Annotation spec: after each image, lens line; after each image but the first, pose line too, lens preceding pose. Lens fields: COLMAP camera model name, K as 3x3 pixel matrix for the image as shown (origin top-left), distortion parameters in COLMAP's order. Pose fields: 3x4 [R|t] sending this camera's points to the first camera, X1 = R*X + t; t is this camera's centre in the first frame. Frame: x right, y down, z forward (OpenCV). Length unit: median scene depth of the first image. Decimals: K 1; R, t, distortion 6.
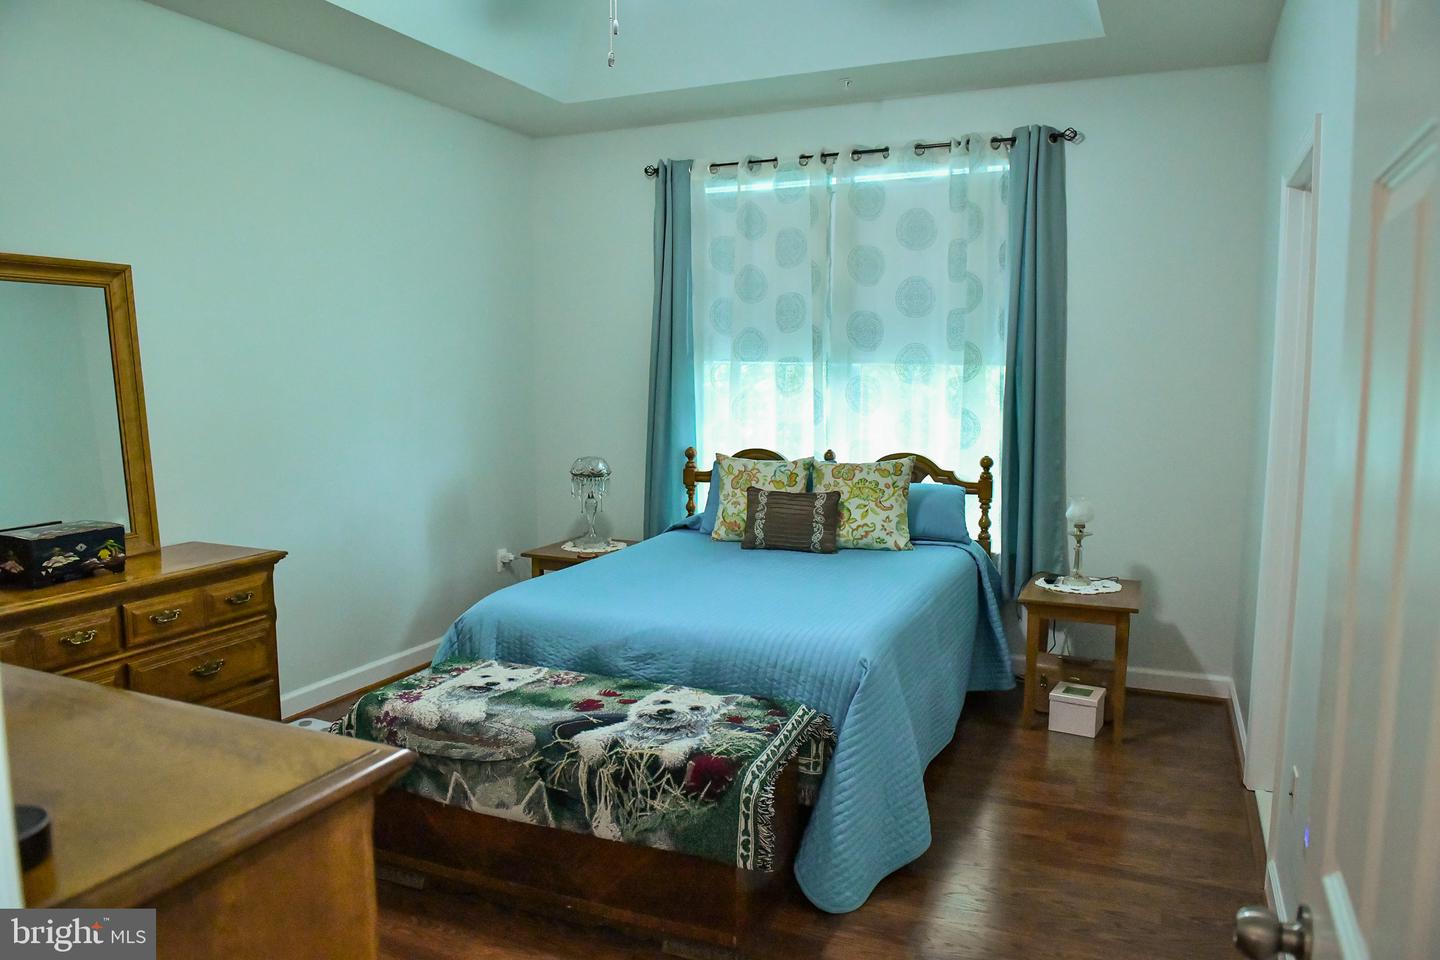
lens RADIAL K [[988.2, 0, 720.7], [0, 988.2, 485.8], [0, 0, 1]] dist [-0.036244, -0.005913]
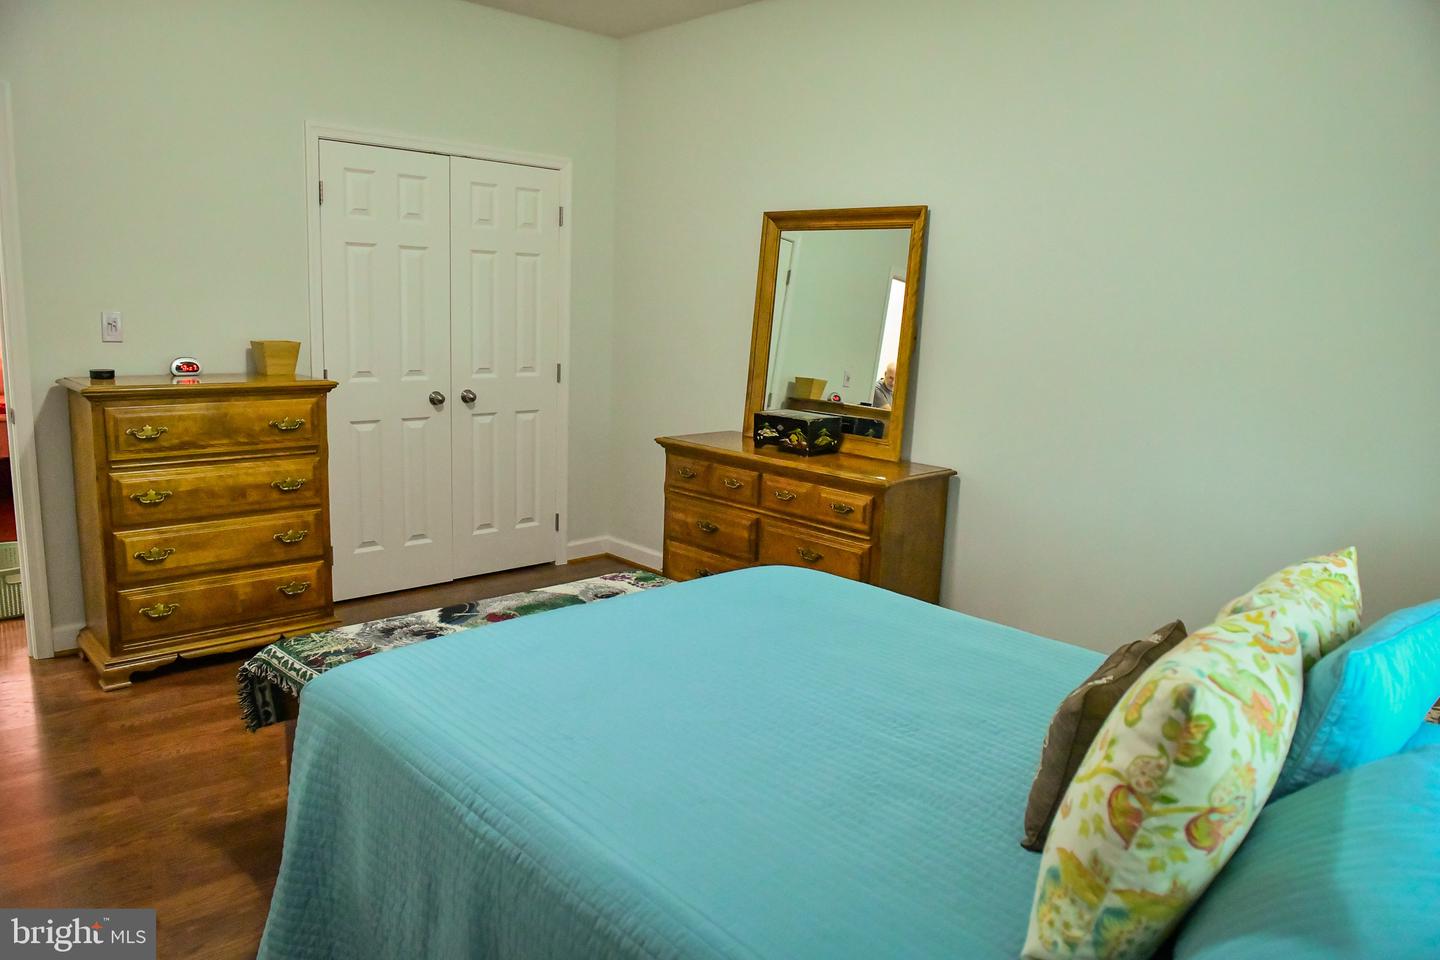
lens RADIAL K [[988.2, 0, 722.1], [0, 988.2, 475.7], [0, 0, 1]] dist [-0.036244, -0.005913]
pose [[-0.387065, 0.144817, -0.910609, 0.623850], [-0.142993, 0.966213, 0.214441, -0.153129], [0.910897, 0.213213, -0.353279, 1.415140]]
